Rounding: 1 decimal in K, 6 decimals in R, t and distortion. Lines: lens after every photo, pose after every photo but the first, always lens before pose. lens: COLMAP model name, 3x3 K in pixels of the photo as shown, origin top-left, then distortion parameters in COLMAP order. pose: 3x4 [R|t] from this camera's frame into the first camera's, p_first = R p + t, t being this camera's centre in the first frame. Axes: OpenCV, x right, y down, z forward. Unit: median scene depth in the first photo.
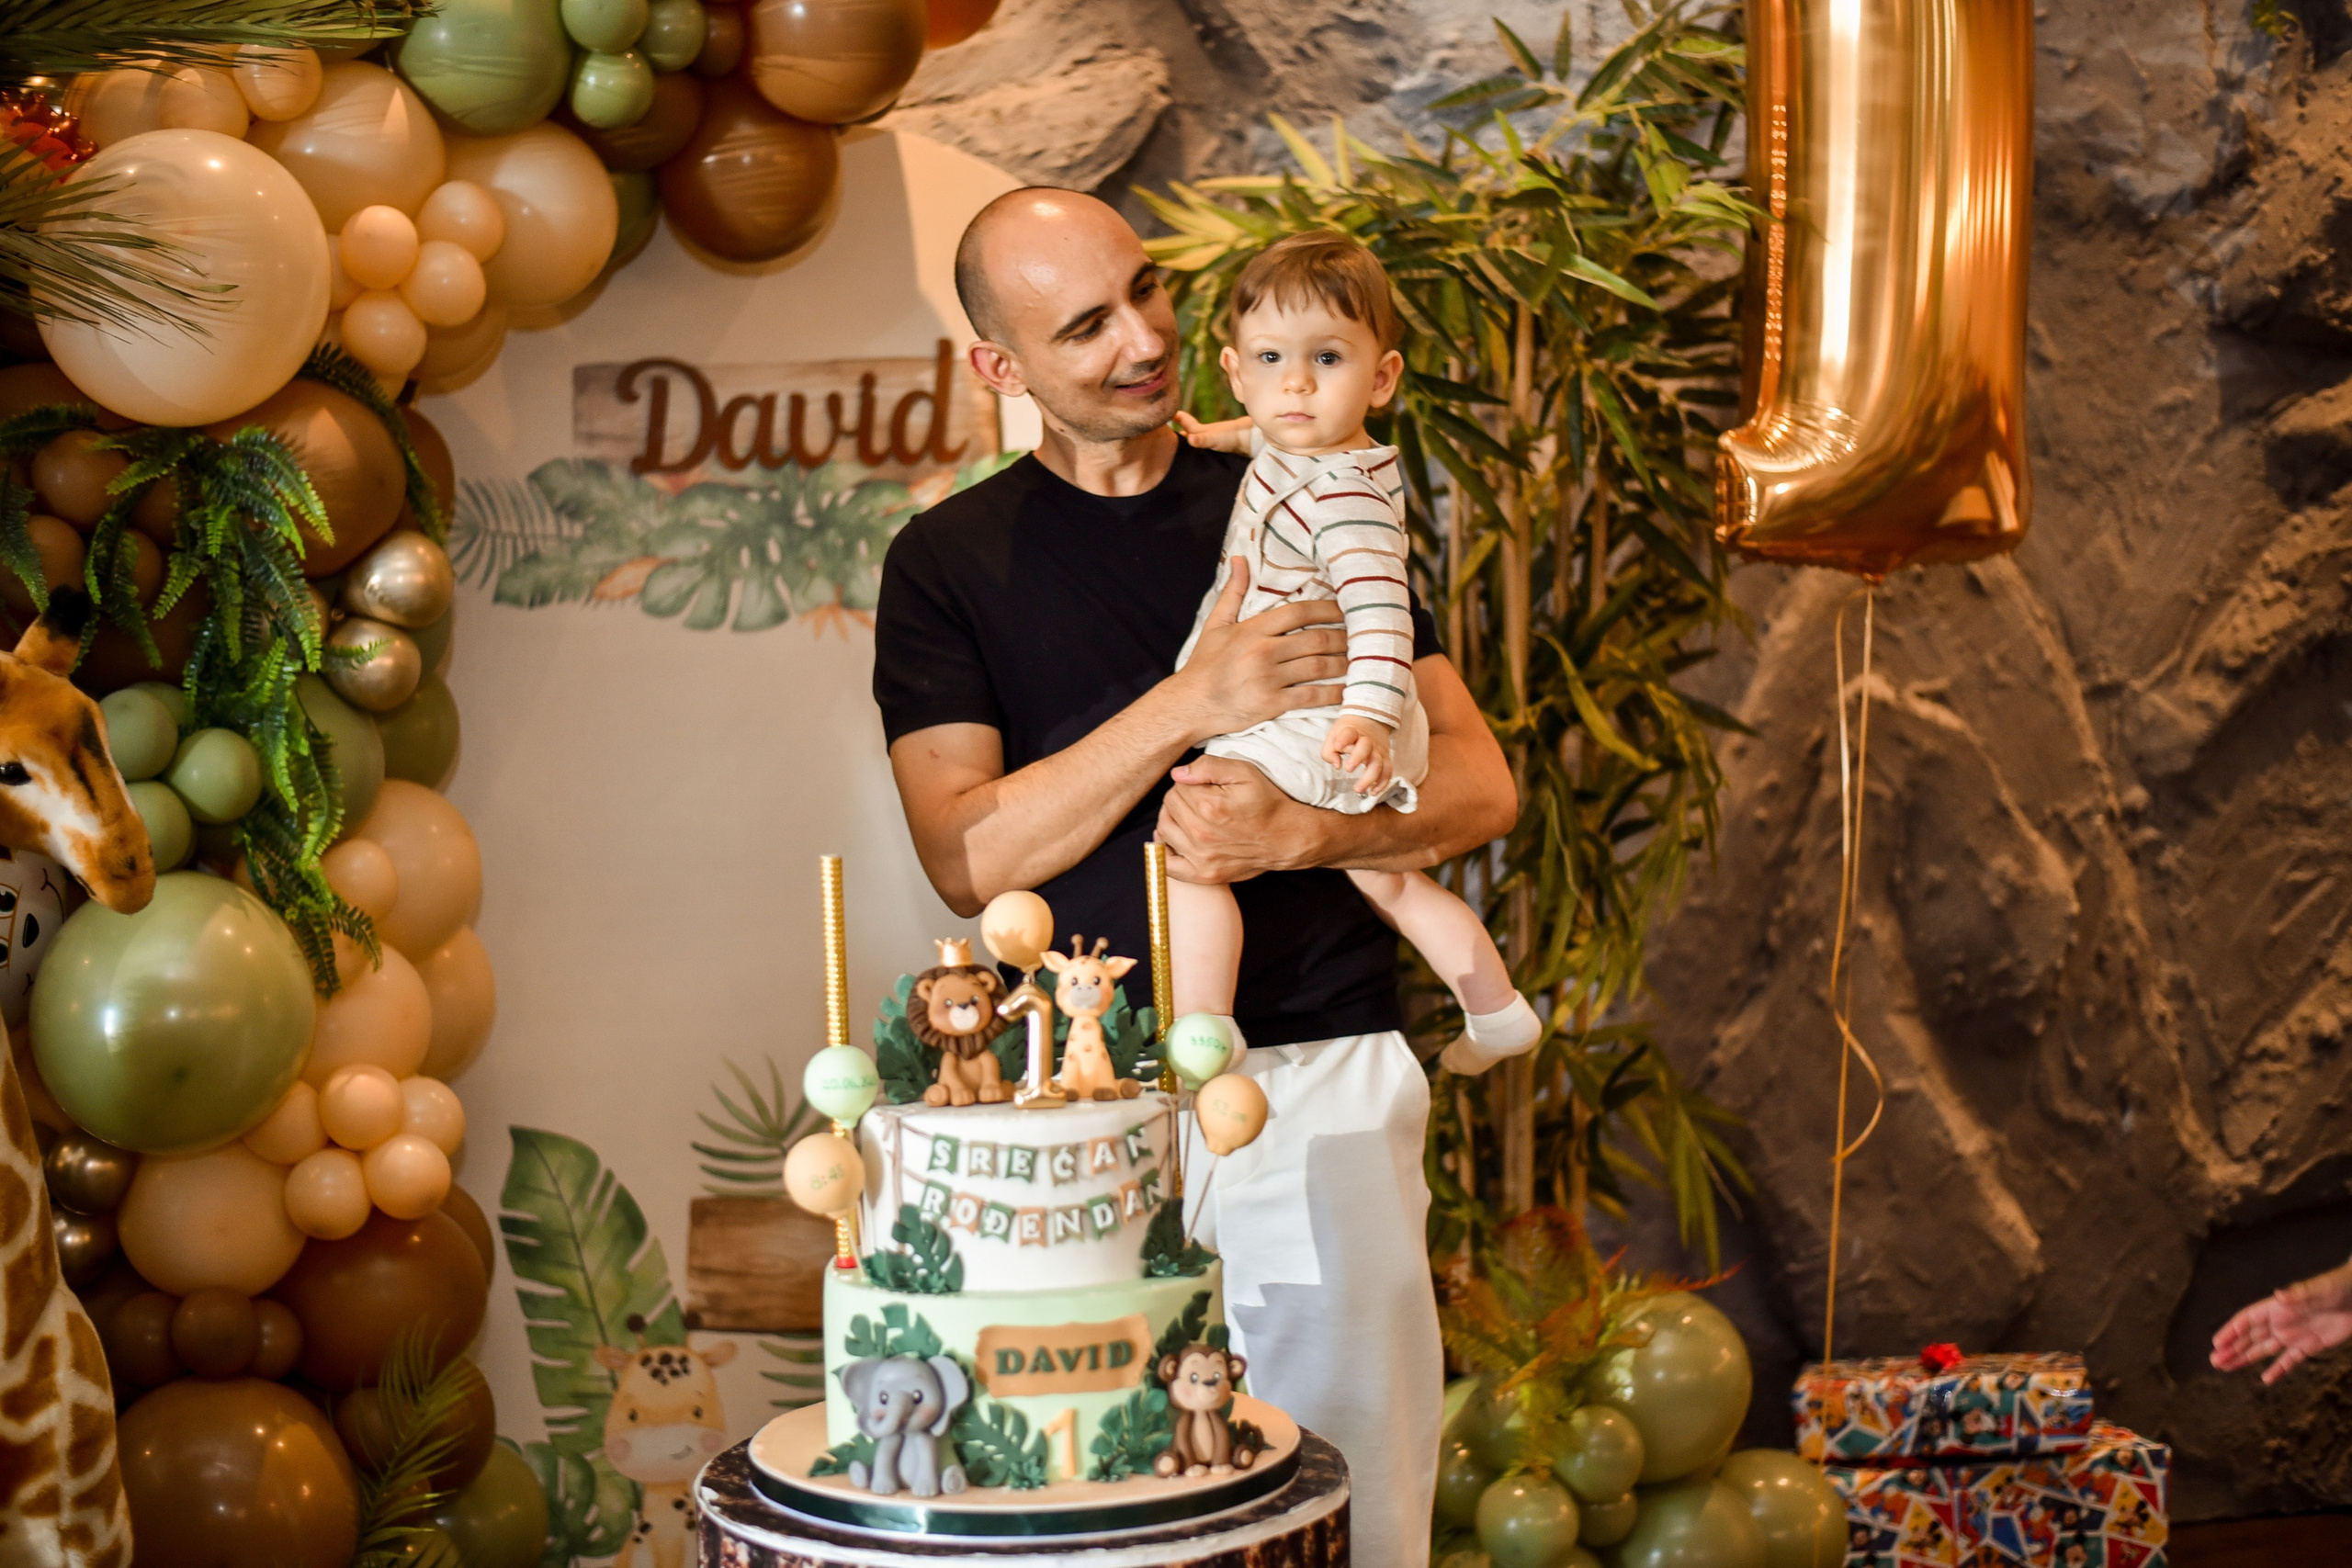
lens RADIAL K [[3512.0, 0, 1163.7], [0, 3512.0, 749.6], [0, 0, 1]] dist [-0.112098, 0.000000]
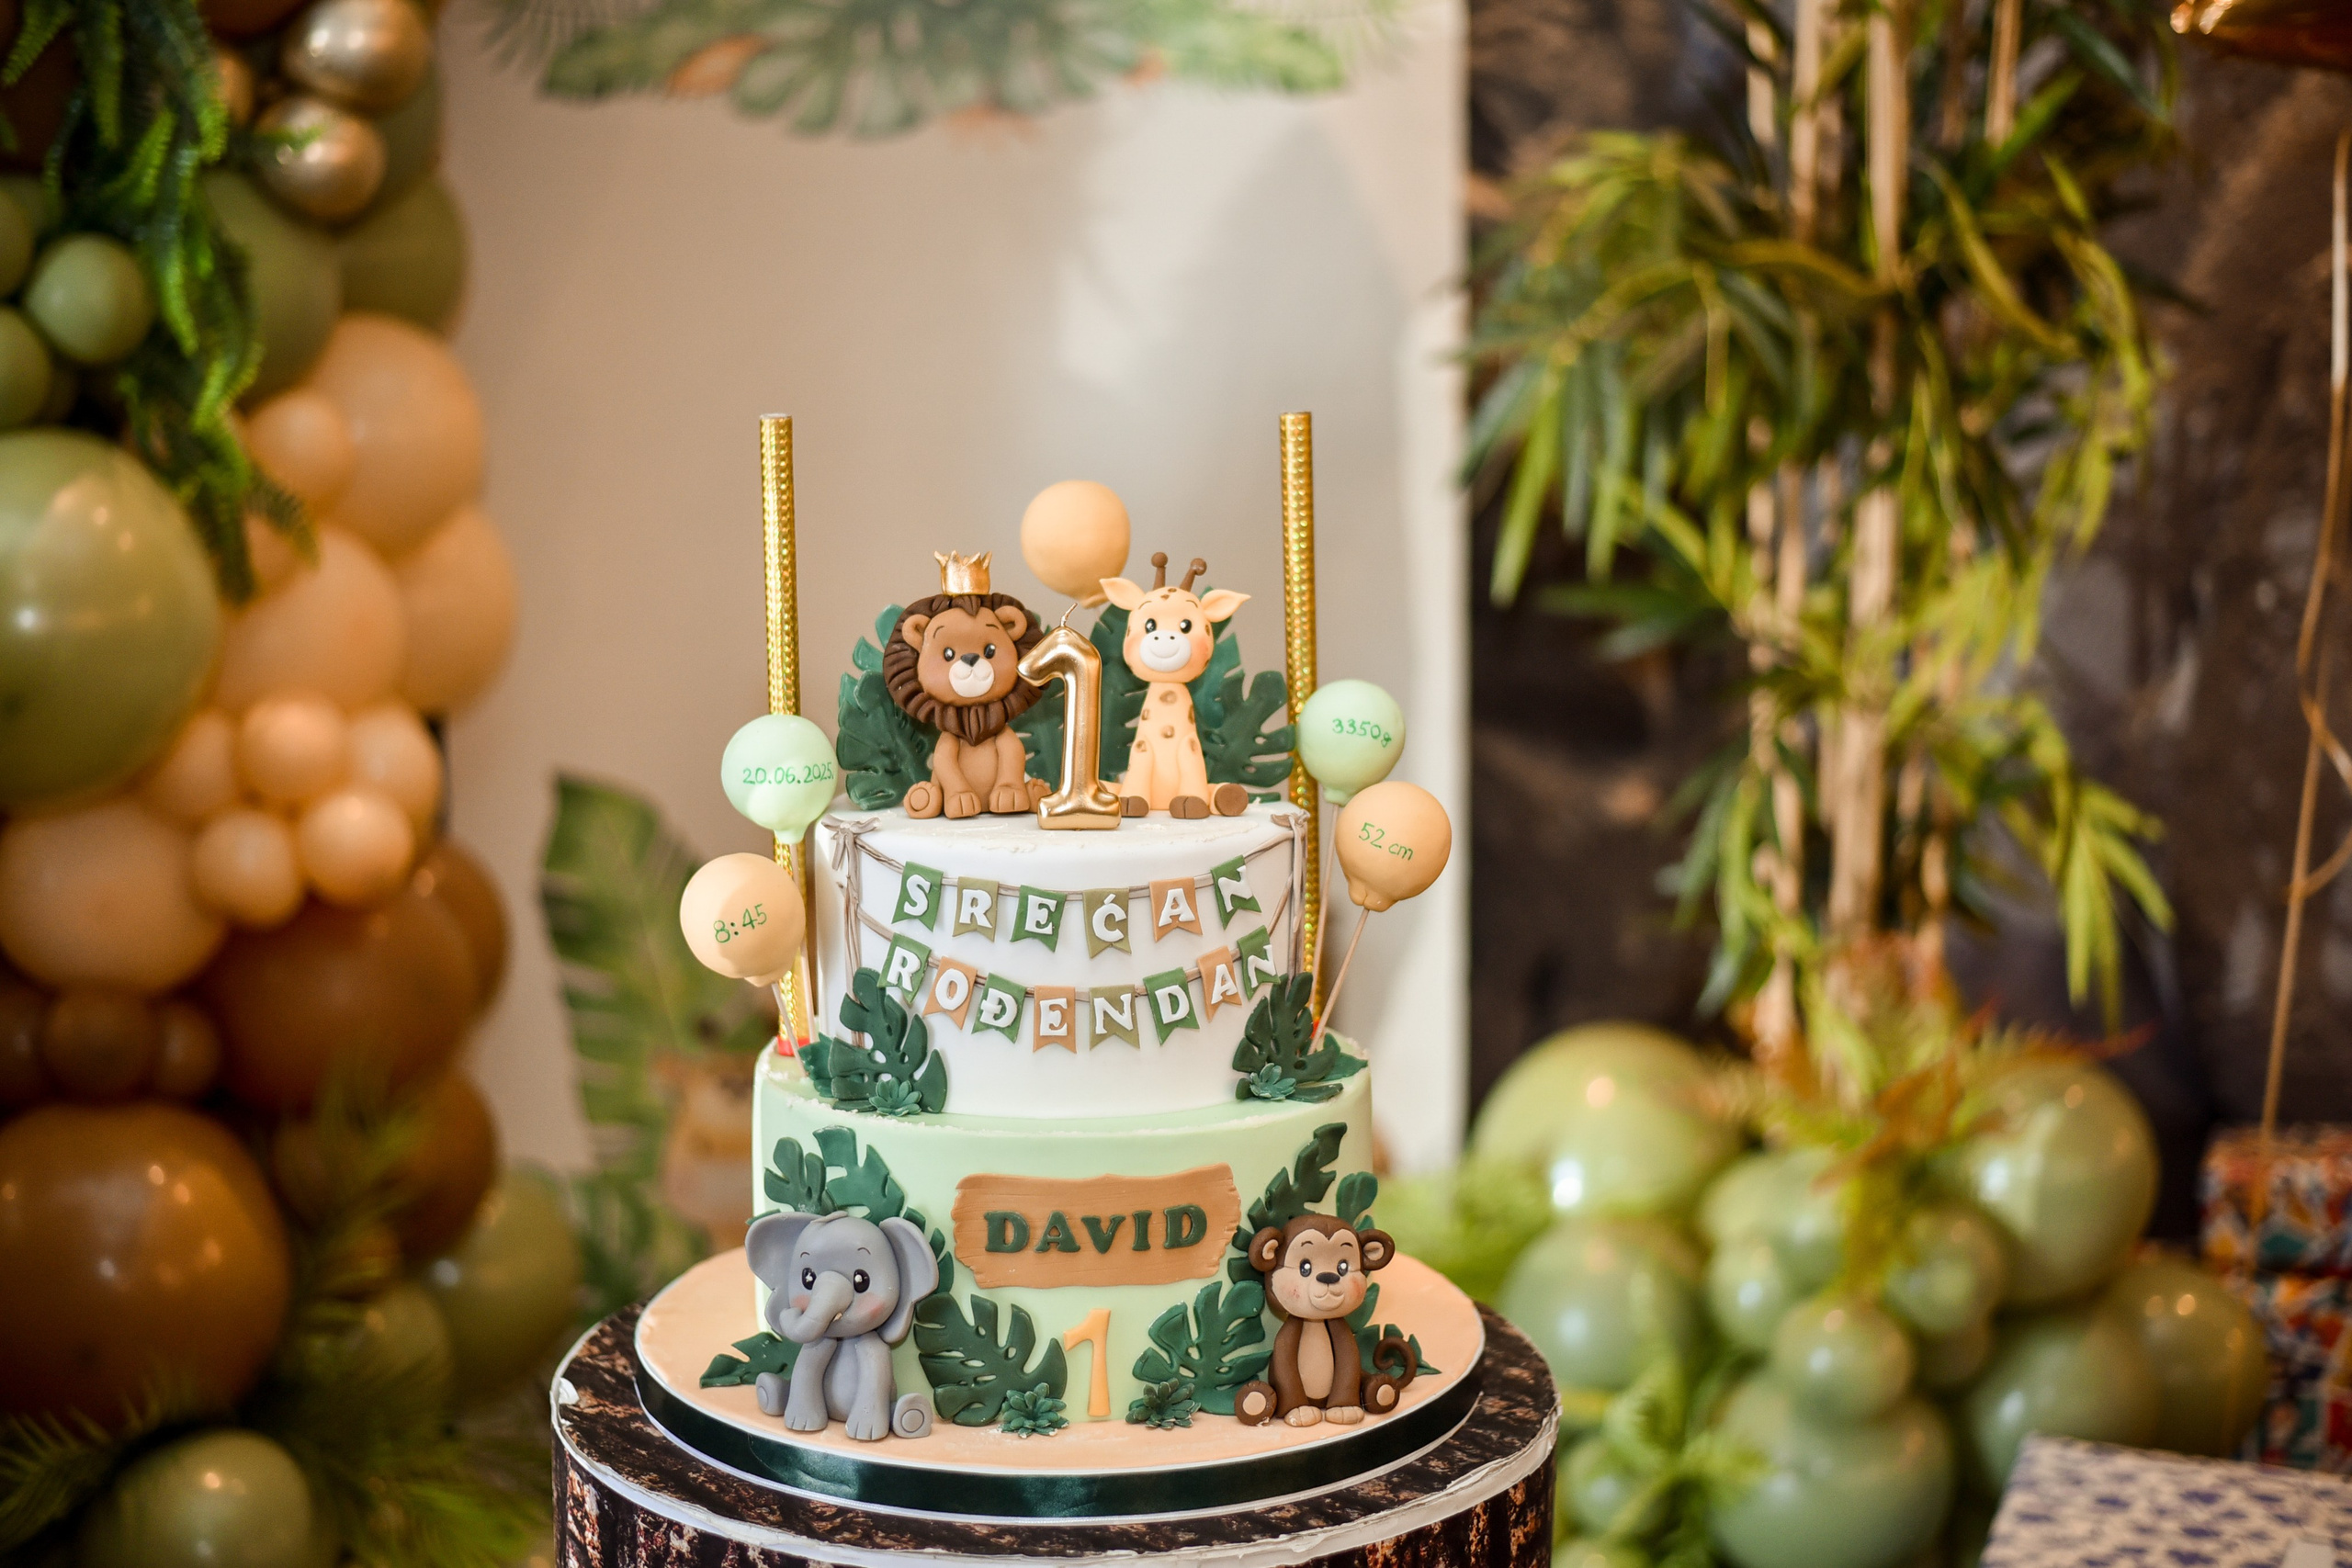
lens RADIAL K [[3512.0, 0, 1166.3], [0, 3512.0, 769.9], [0, 0, 1]] dist [-0.112098, 0.000000]
pose [[0.994361, 0.039234, -0.098519, 0.030973], [-0.027464, 0.992622, 0.118100, 0.013168], [0.102425, -0.114729, 0.988102, 0.285827]]
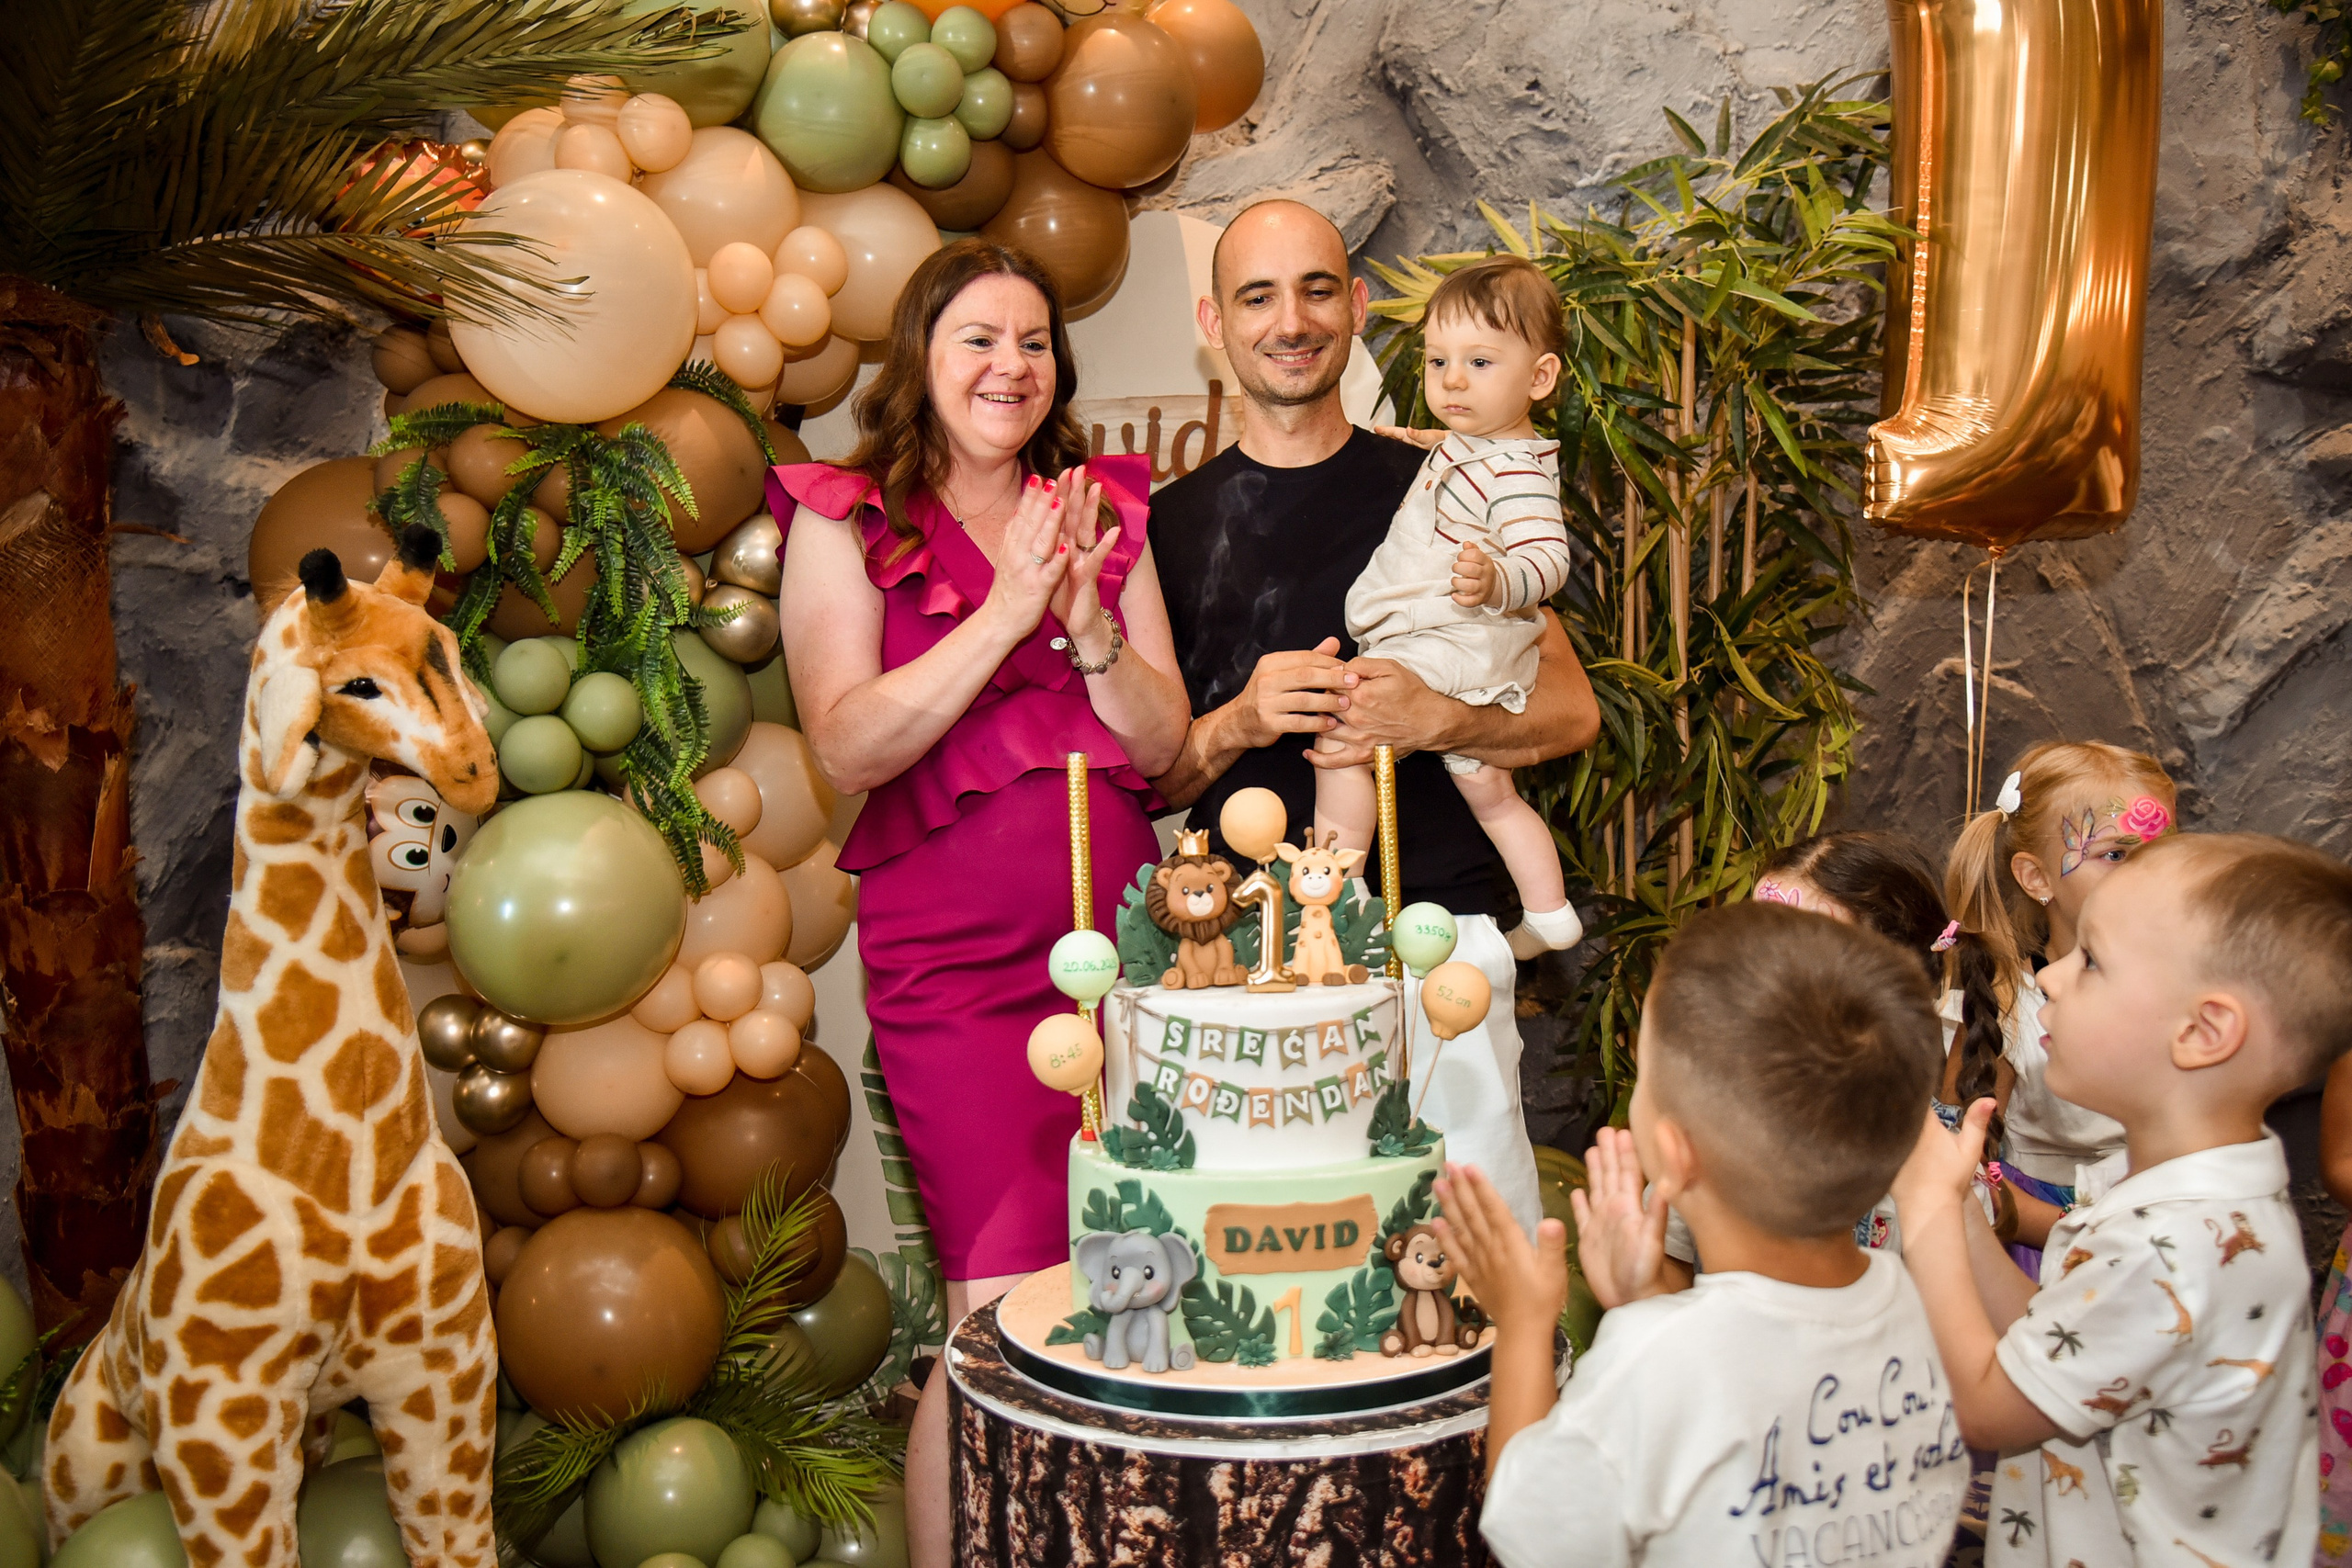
lens RADIAL K [[2169.2, 0, 1174.7], [0, 2169.2, 798.8], [0, 0, 1]] dist [0.018210, 0.000000]
pose [[0.995245, 0.003773, -0.097327, -0.000961], [-0.002525, 0.999913, 0.012938, 0.027511], [0.097368, -0.012631, 0.995168, 0.267342]]
